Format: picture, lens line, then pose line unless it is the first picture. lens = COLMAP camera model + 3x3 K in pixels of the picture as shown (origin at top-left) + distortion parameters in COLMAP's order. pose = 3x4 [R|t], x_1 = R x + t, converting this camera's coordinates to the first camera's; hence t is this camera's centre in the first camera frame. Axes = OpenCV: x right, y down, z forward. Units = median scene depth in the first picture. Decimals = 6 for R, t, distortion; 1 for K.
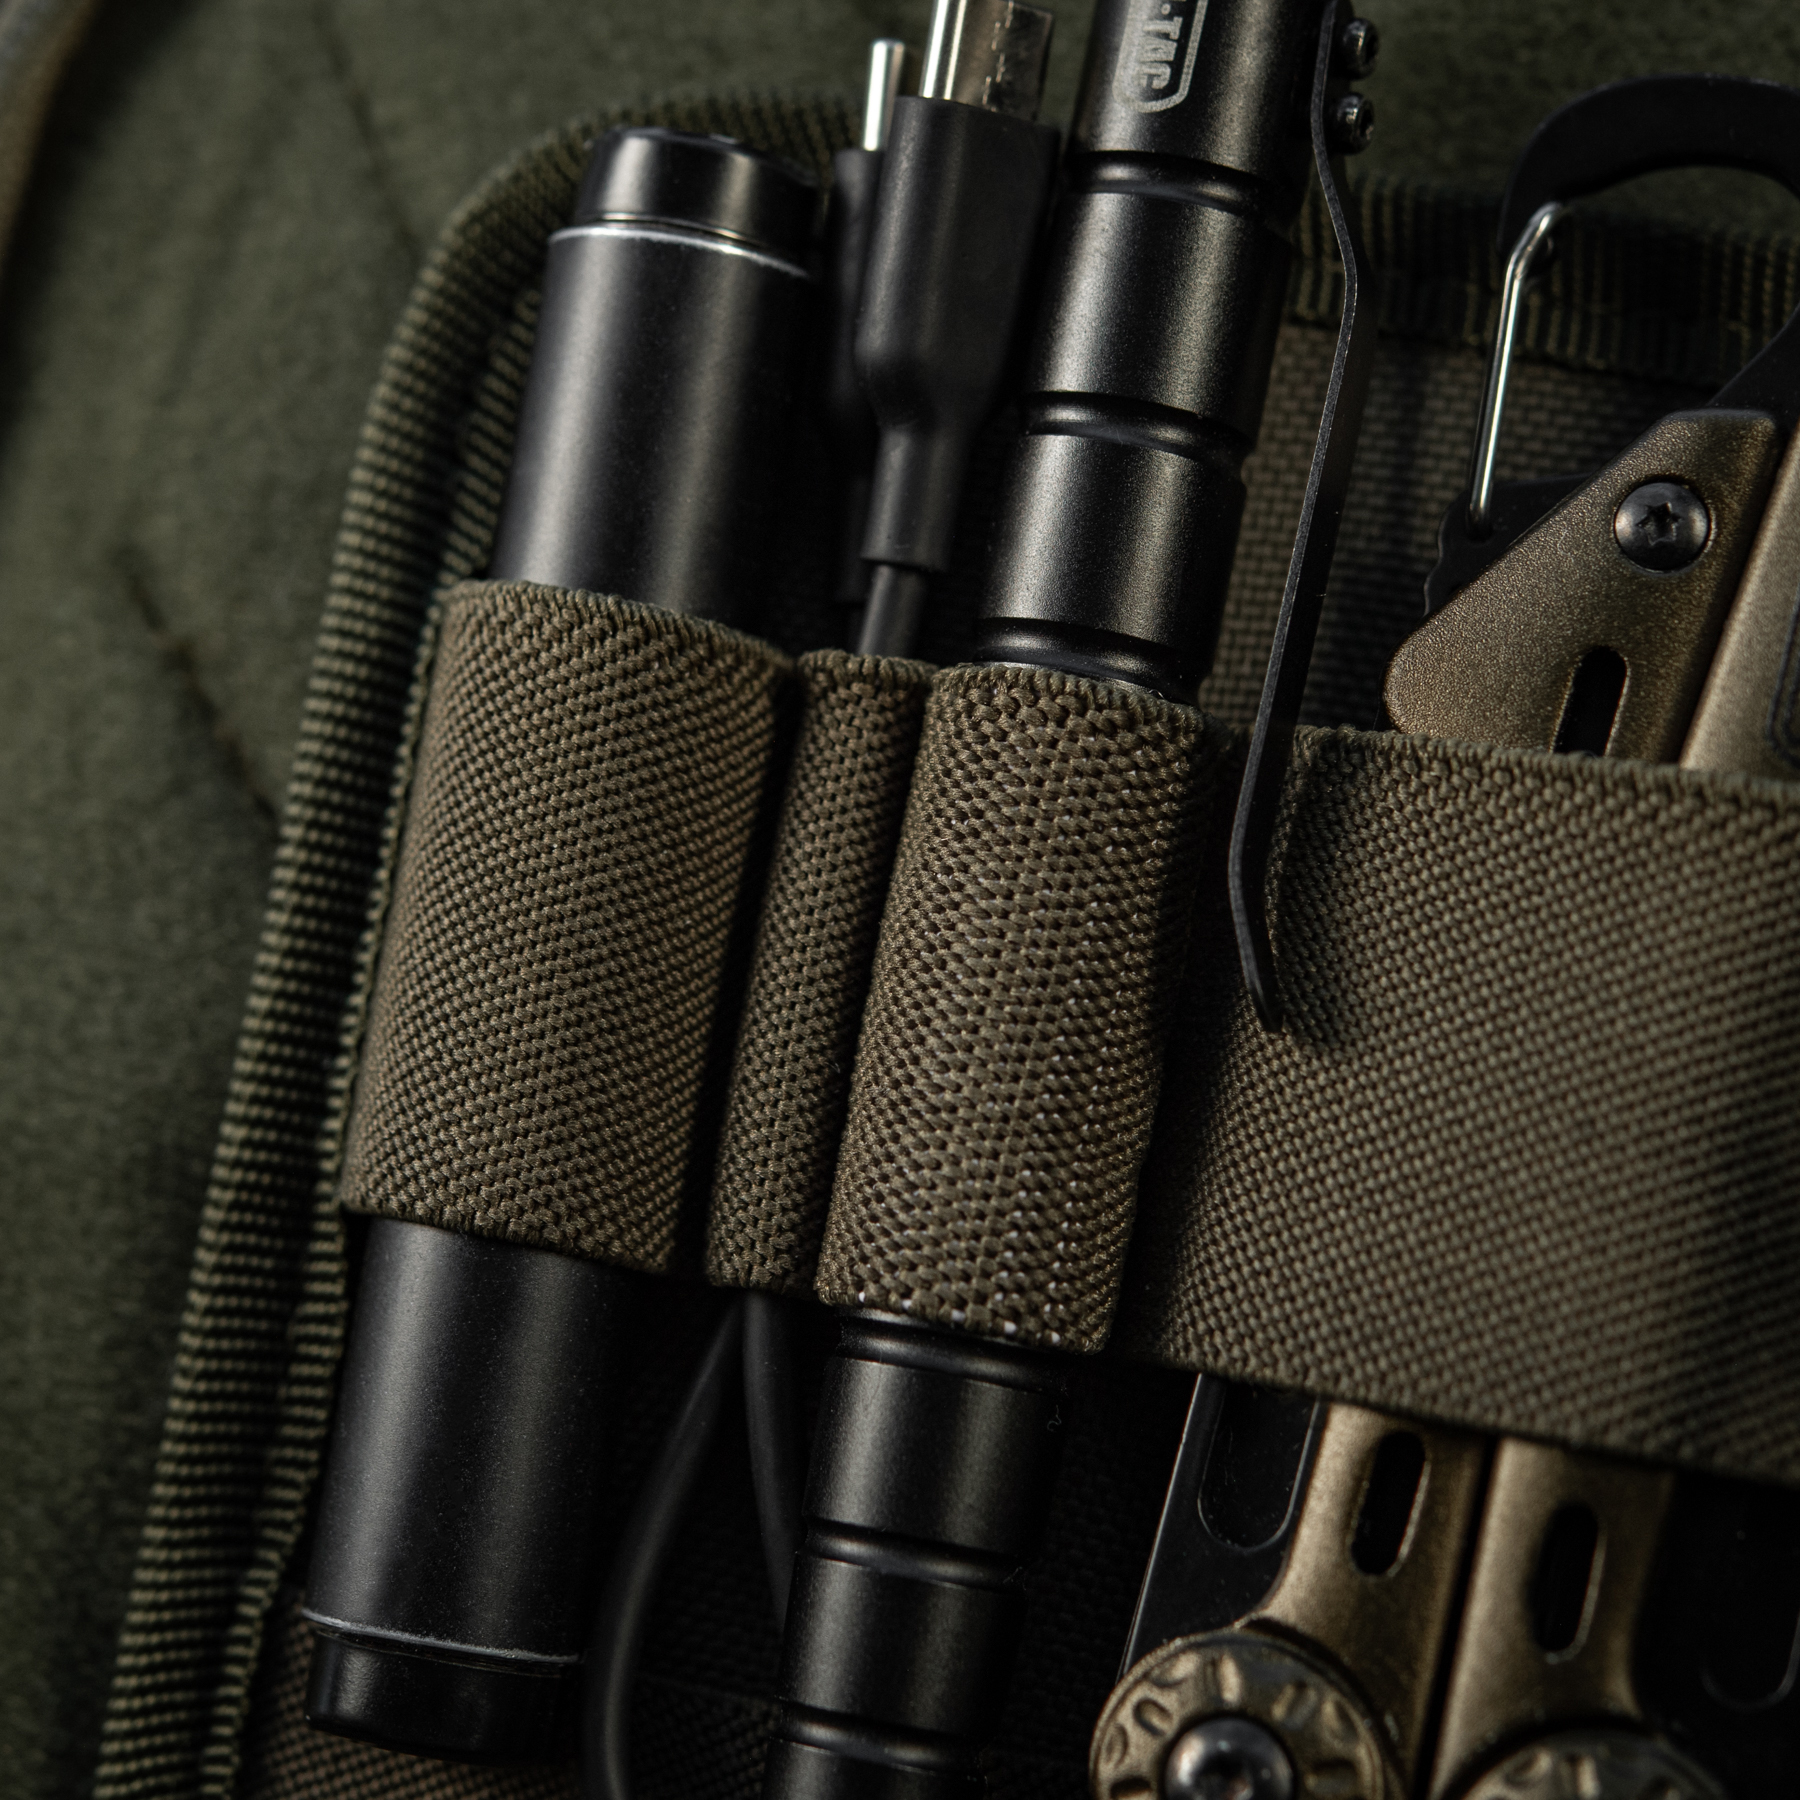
lens RADIAL K [[5456.8, 0, 837.1], [0, 5456.8, 781.1], [0, 0, 1]] dist [-0.061724, 0.130967]
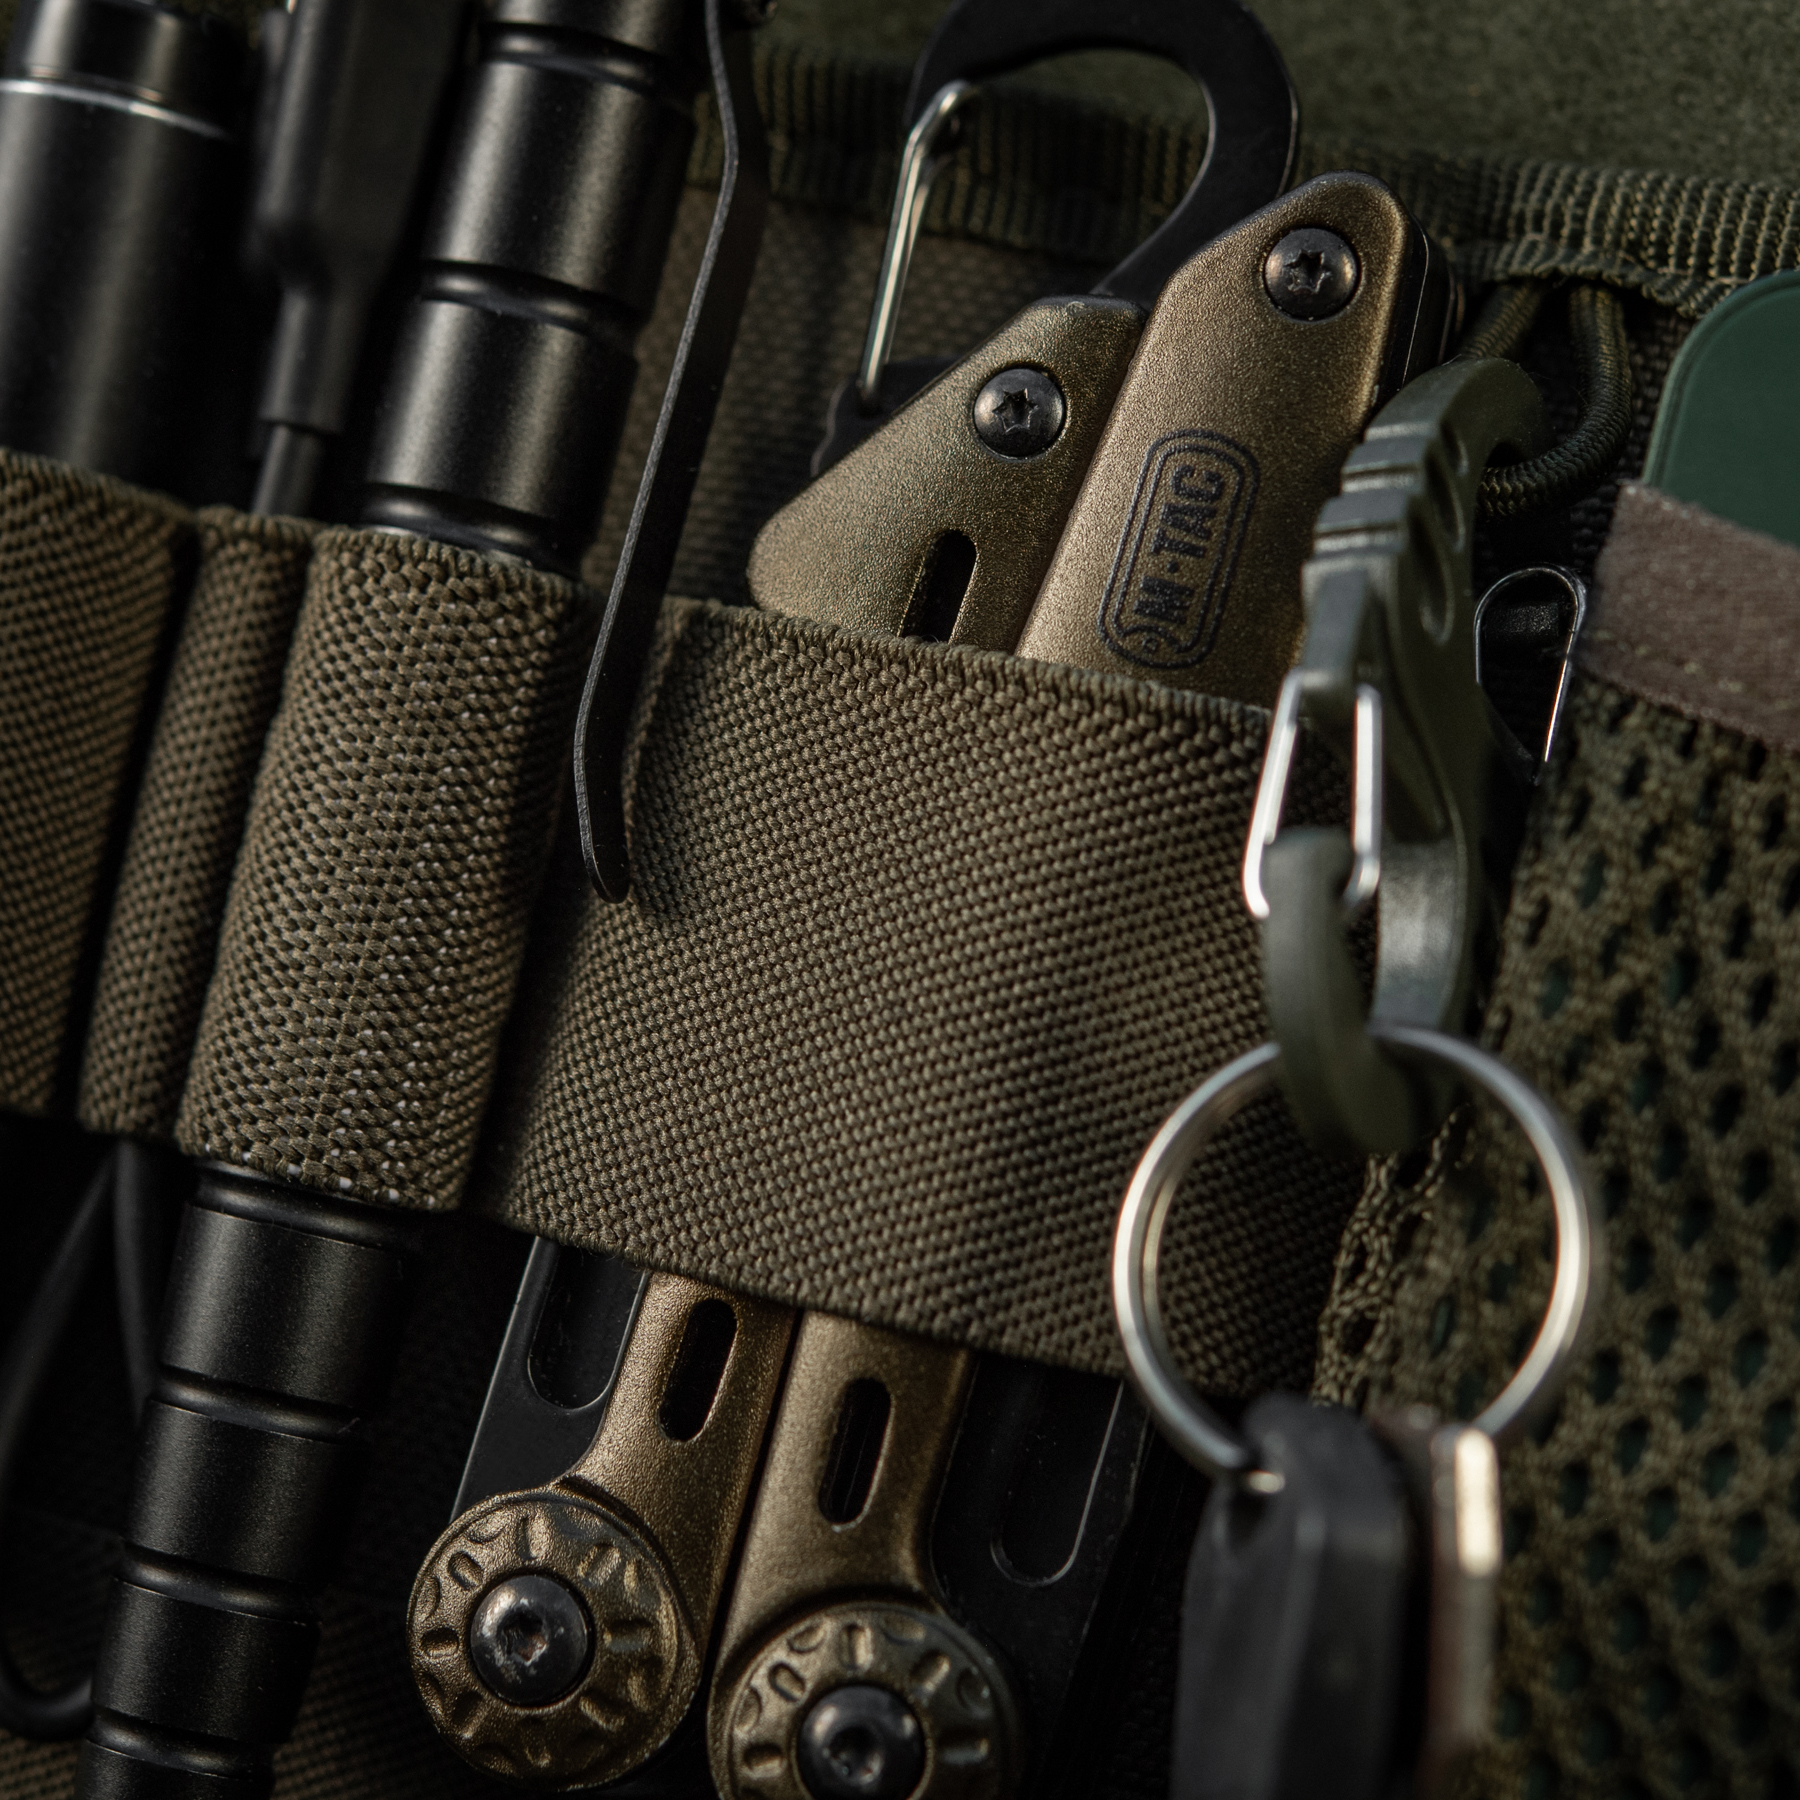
lens RADIAL K [[5456.8, 0, 837.1], [0, 5456.8, 781.1], [0, 0, 1]] dist [-0.061724, 0.130967]
pose [[0.998894, 0.032446, -0.034019, 0.153357], [-0.031115, 0.998757, 0.038937, -0.016915], [0.035240, -0.037835, 0.998662, -0.008857]]
